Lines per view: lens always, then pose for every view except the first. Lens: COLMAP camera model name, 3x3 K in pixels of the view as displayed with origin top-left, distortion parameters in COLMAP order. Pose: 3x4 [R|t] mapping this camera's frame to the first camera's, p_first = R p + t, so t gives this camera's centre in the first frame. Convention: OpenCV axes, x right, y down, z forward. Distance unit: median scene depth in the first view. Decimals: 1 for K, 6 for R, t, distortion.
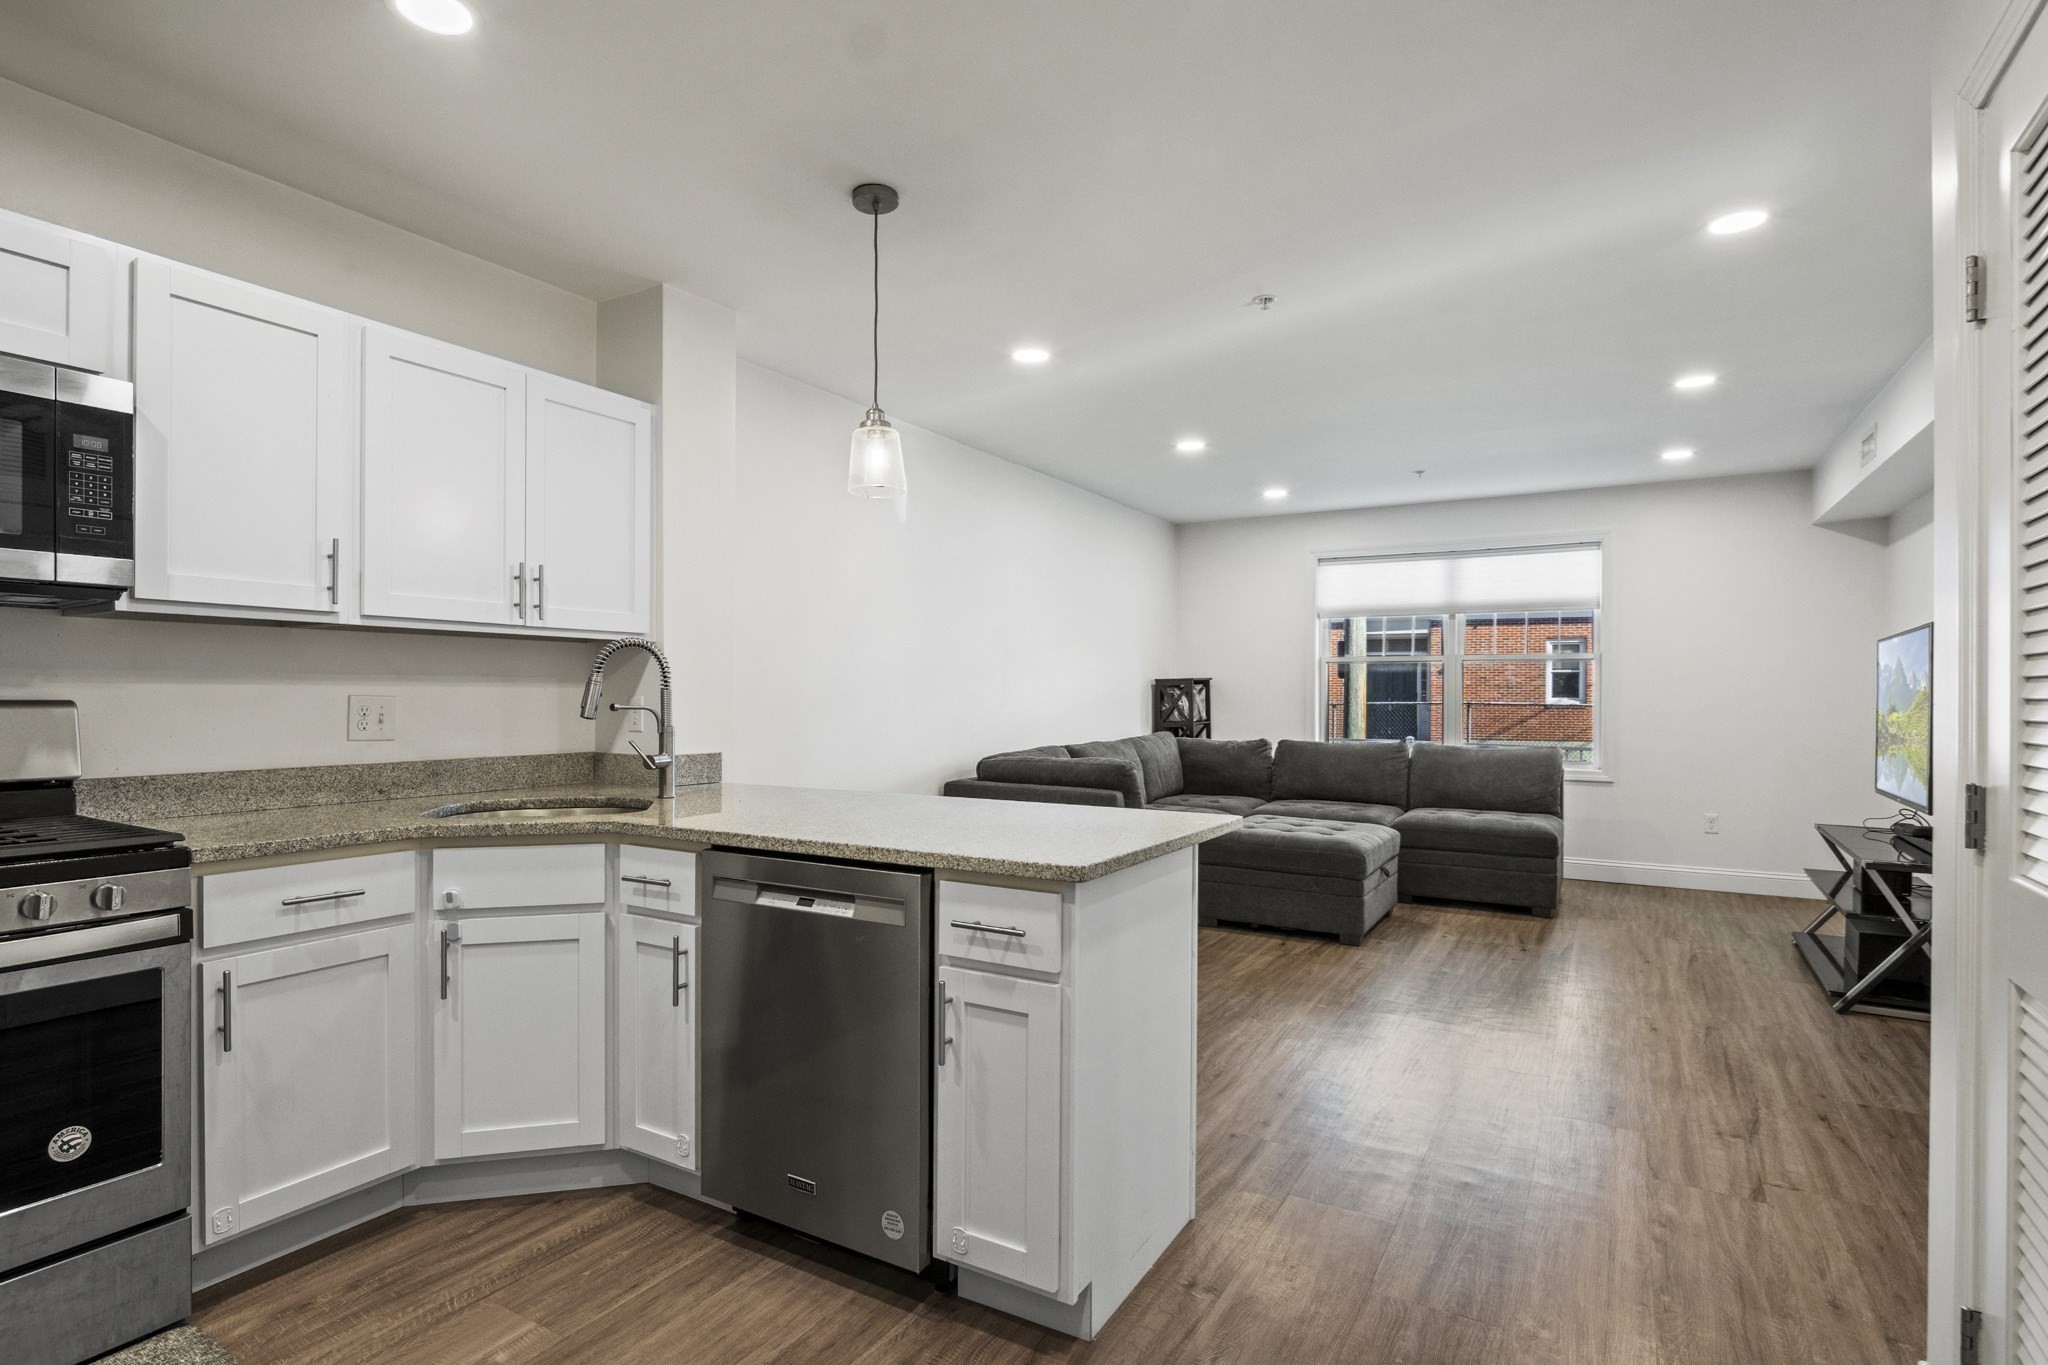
lens RADIAL K [[1016.6, 0, 1002.4], [0, 1016.6, 693.7], [0, 0, 1]] dist [-0.008739, 0.000375]
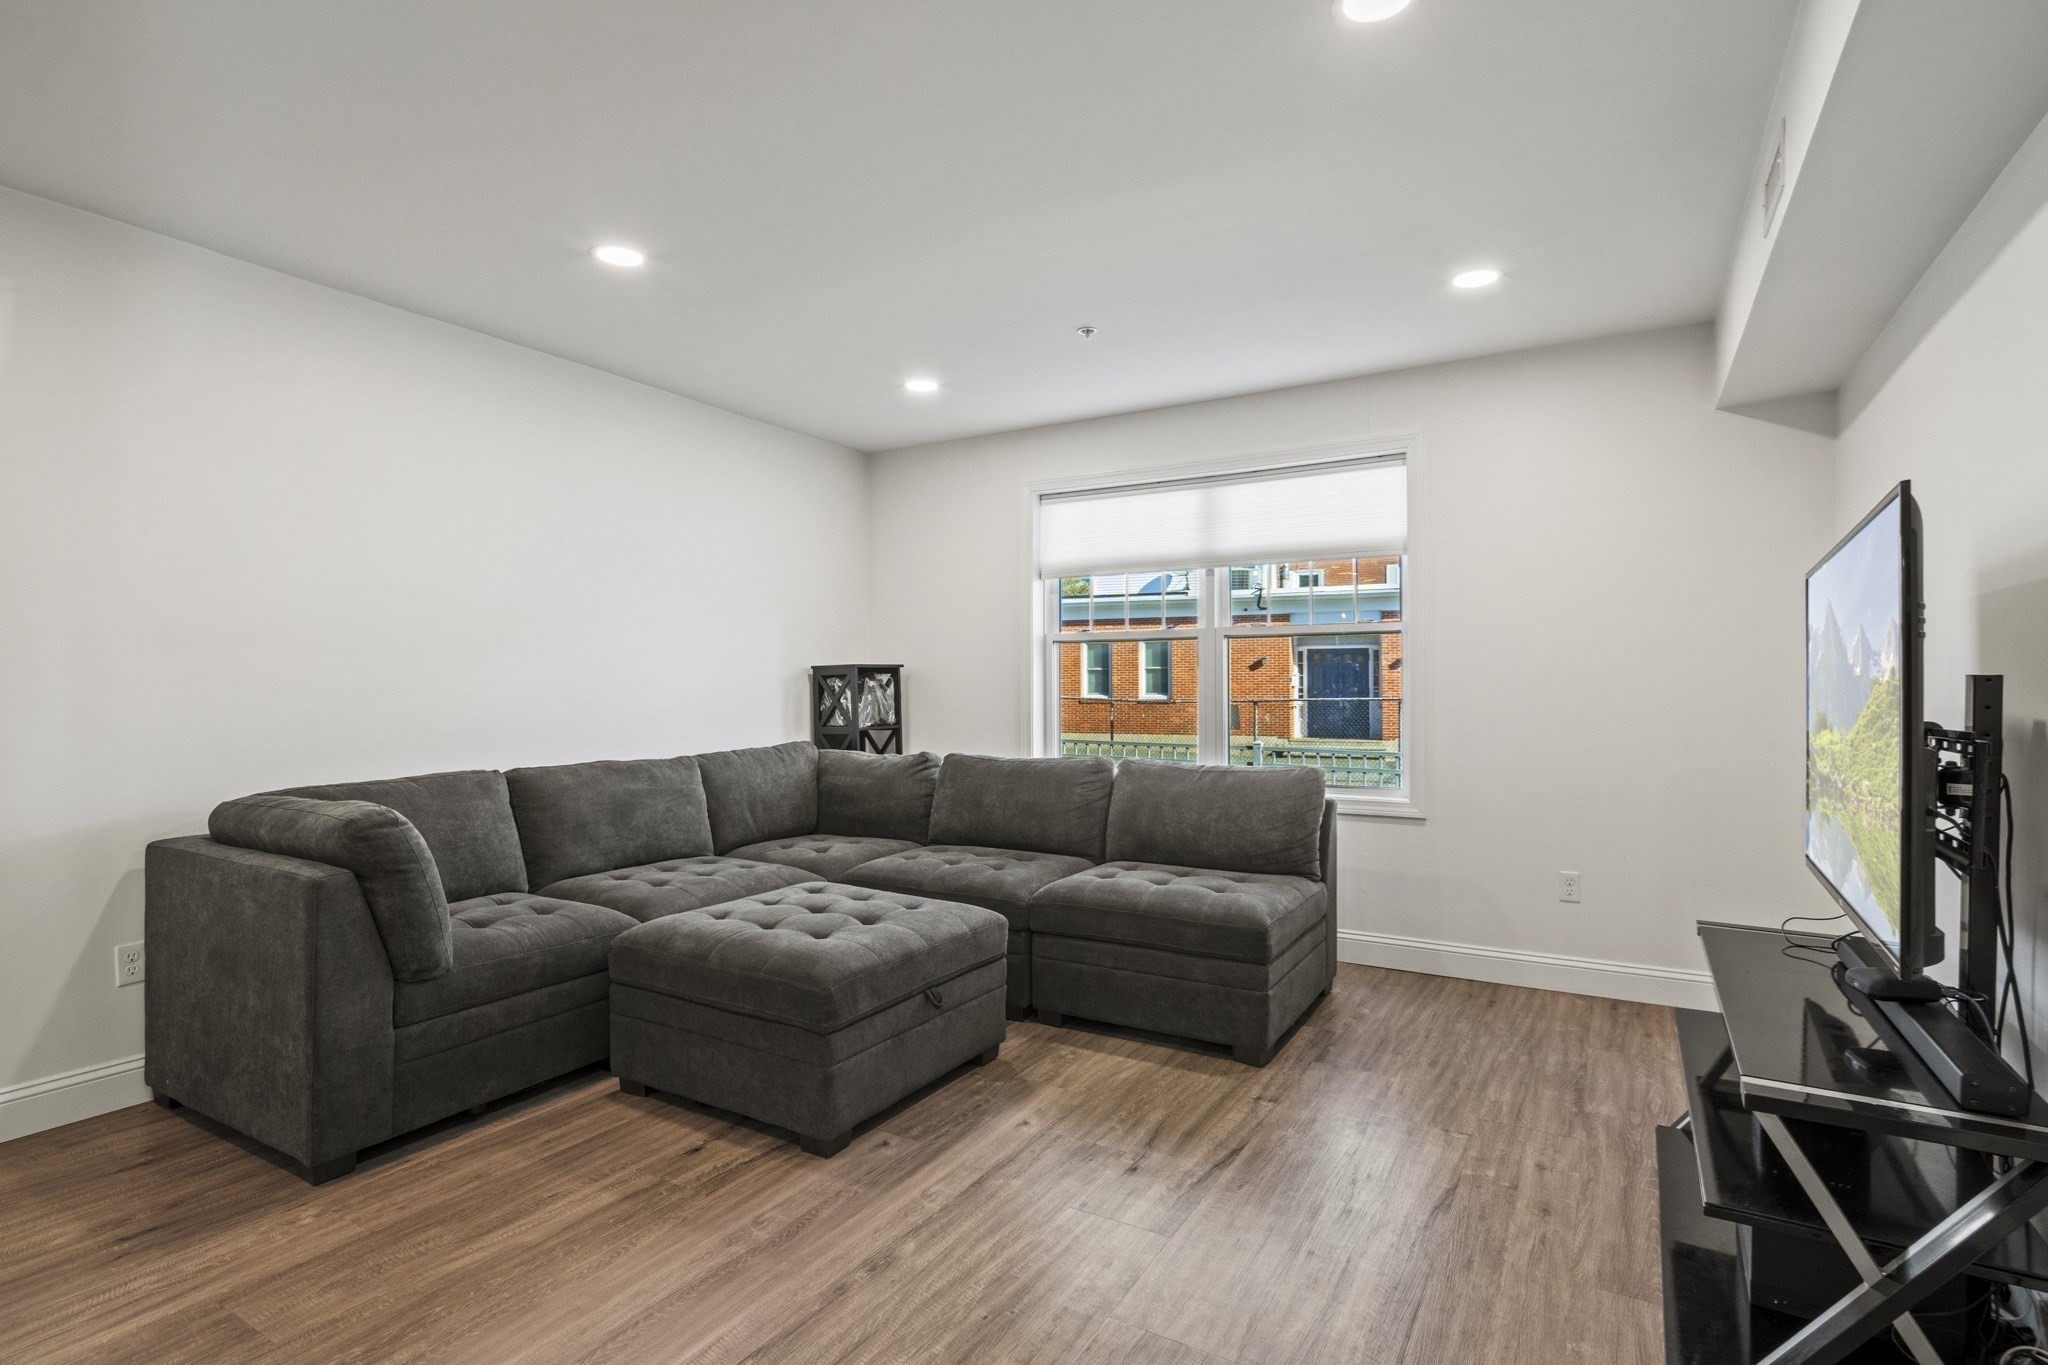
lens RADIAL K [[1016.6, 0, 1015.8], [0, 1016.6, 661.6], [0, 0, 1]] dist [-0.008739, 0.000375]
pose [[0.999944, -0.004790, 0.009395, 0.374748], [0.005073, 0.999525, -0.030382, 0.006230], [-0.009245, 0.030428, 0.999494, 0.391148]]
